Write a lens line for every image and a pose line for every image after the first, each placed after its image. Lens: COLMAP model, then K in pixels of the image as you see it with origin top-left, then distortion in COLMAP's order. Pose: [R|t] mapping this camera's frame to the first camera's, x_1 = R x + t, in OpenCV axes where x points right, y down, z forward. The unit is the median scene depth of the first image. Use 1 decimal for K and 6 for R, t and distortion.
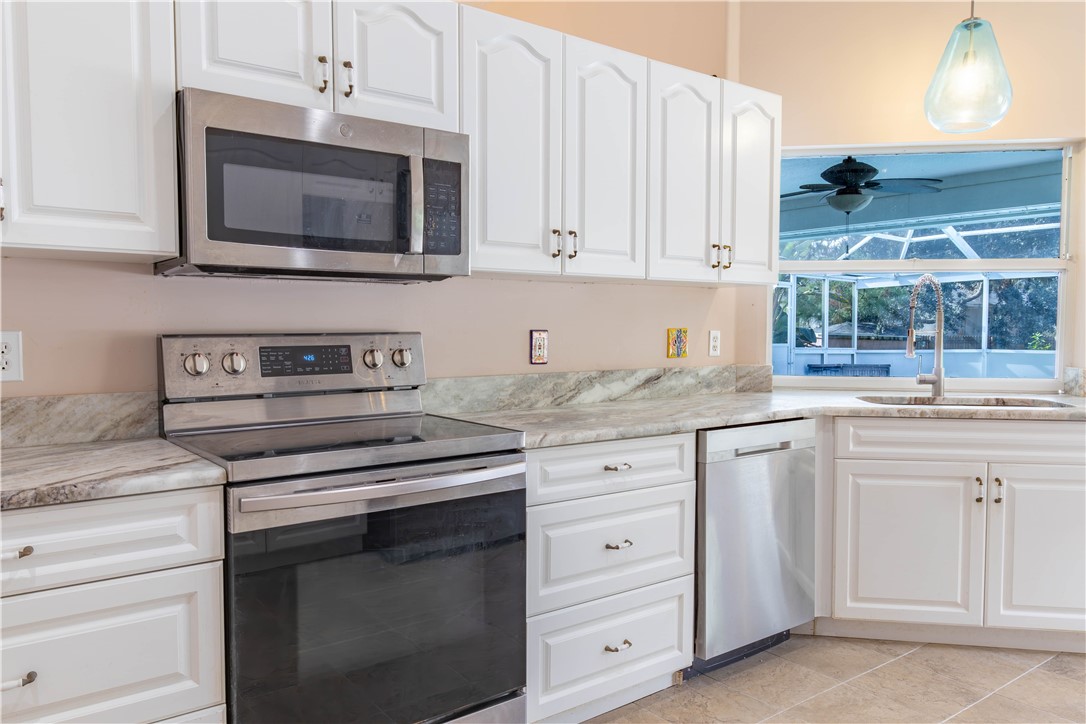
lens RADIAL K [[793.3, 0, 547.9], [0, 793.3, 367.1], [0, 0, 1]] dist [-0.001715, -0.002095]
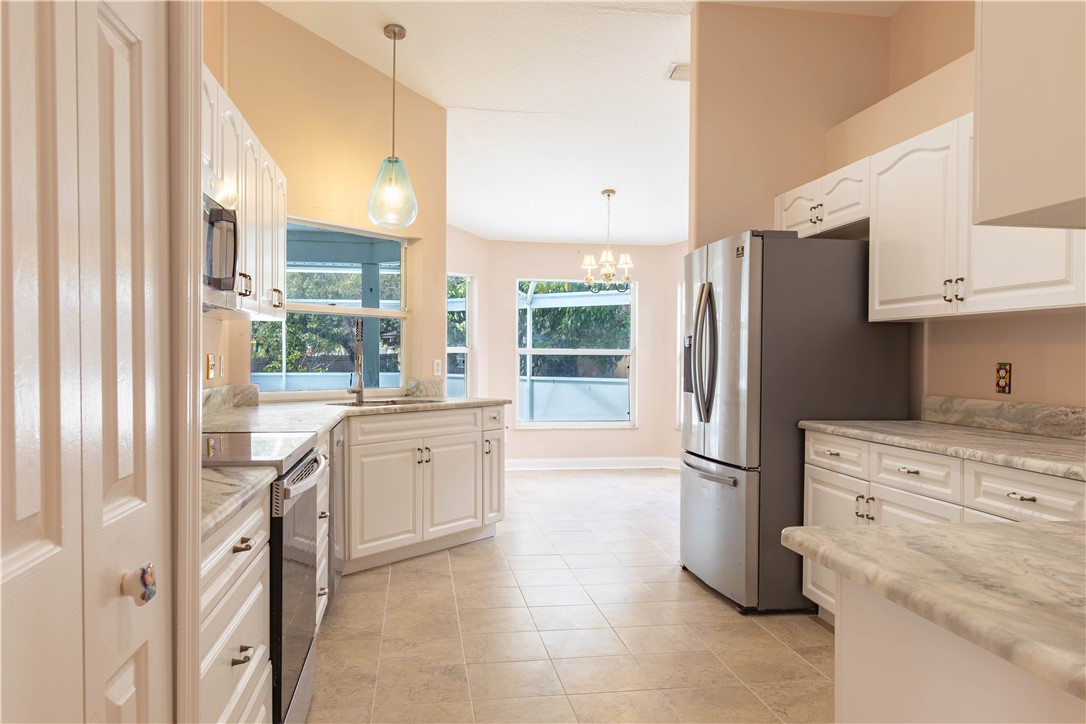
lens RADIAL K [[793.3, 0, 547.9], [0, 793.3, 367.1], [0, 0, 1]] dist [-0.001715, -0.002095]
pose [[0.456824, -0.011577, 0.889482, -0.733982], [0.039340, 0.999200, -0.007199, -0.002011], [-0.888687, 0.038281, 0.456914, 0.030643]]
